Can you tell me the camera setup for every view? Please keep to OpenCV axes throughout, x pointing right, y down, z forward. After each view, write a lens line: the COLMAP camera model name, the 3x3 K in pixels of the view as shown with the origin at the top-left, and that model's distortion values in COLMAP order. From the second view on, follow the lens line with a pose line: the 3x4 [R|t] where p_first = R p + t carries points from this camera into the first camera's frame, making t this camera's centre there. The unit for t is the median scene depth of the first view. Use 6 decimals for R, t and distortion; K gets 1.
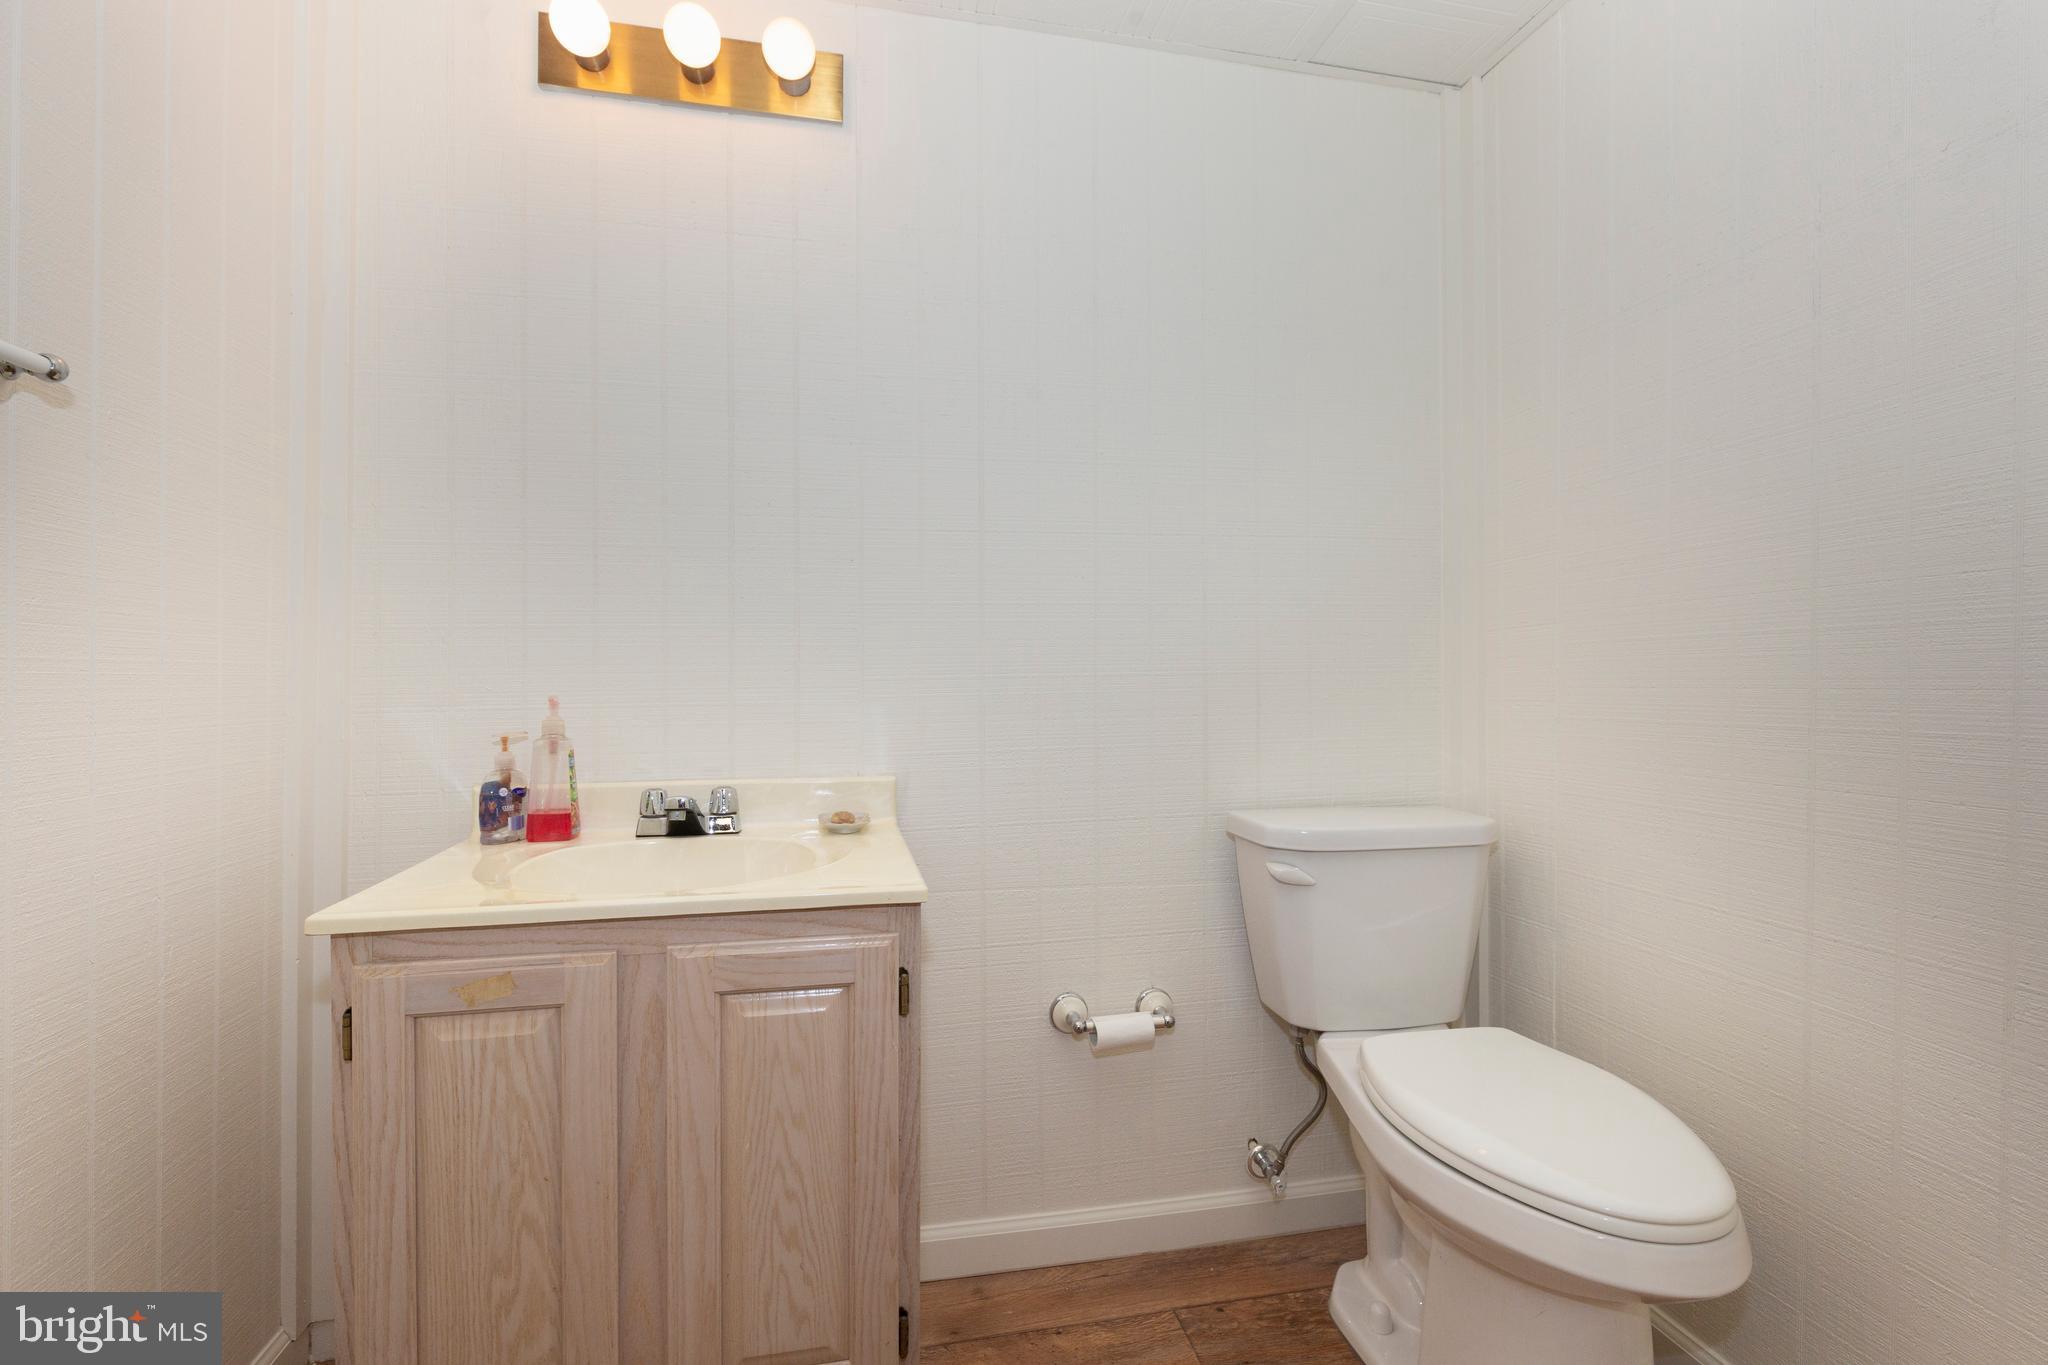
lens RADIAL K [[932.9, 0, 1024.6], [0, 932.9, 680.9], [0, 0, 1]] dist [0.006186, -0.001283]
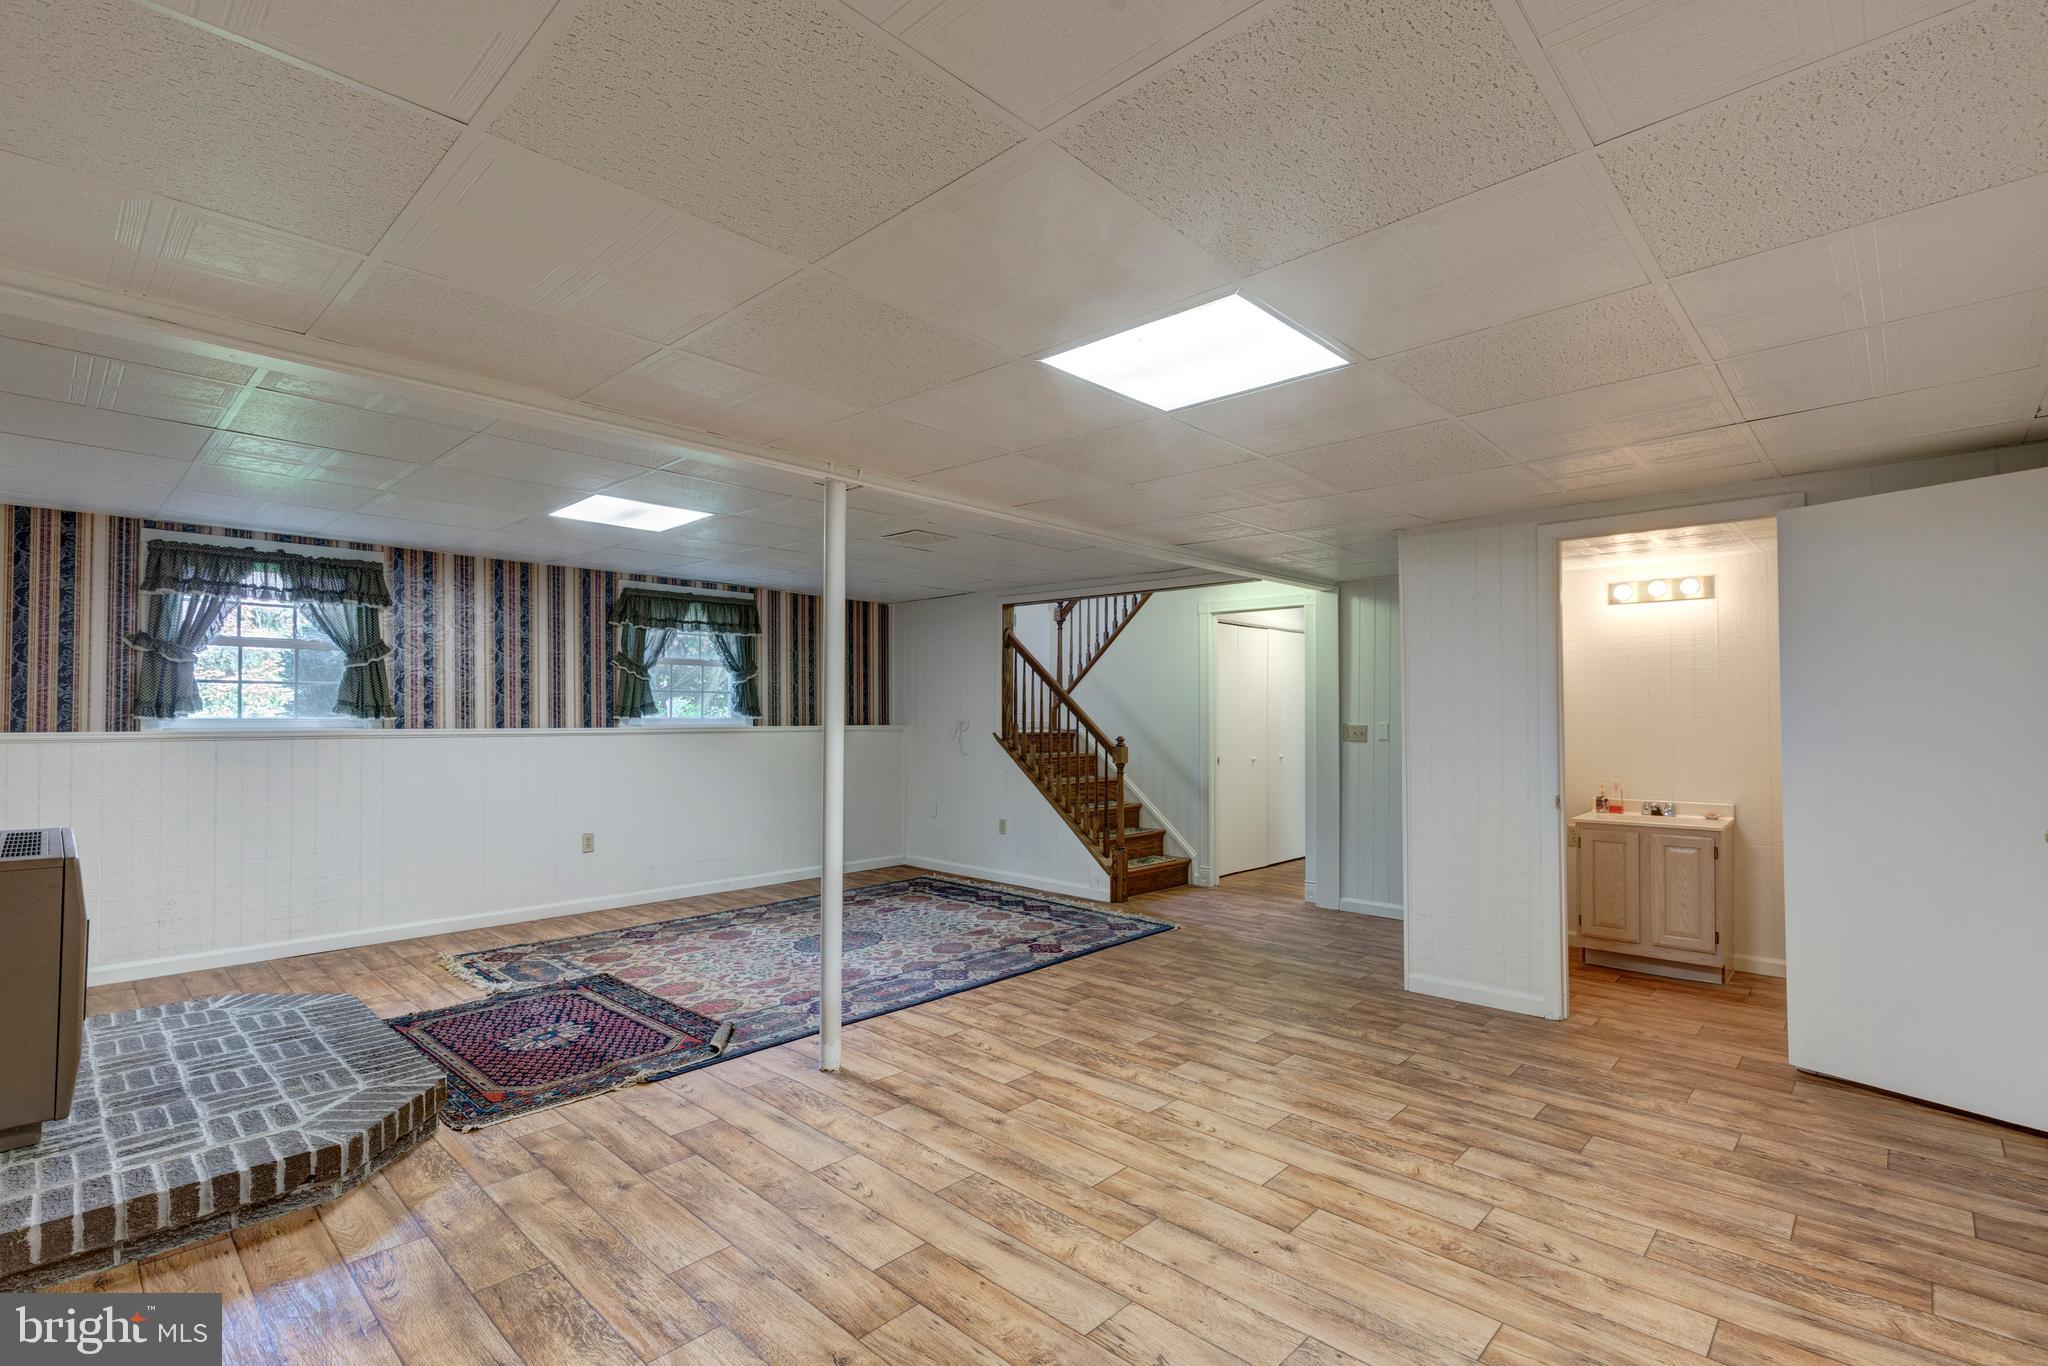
lens RADIAL K [[932.9, 0, 1022.2], [0, 932.9, 700.0], [0, 0, 1]] dist [0.006186, -0.001283]
pose [[0.570048, -0.012747, -0.821513, 1.542699], [-0.004543, 0.999815, -0.018666, -0.254097], [0.821599, 0.014373, 0.569885, -3.915809]]
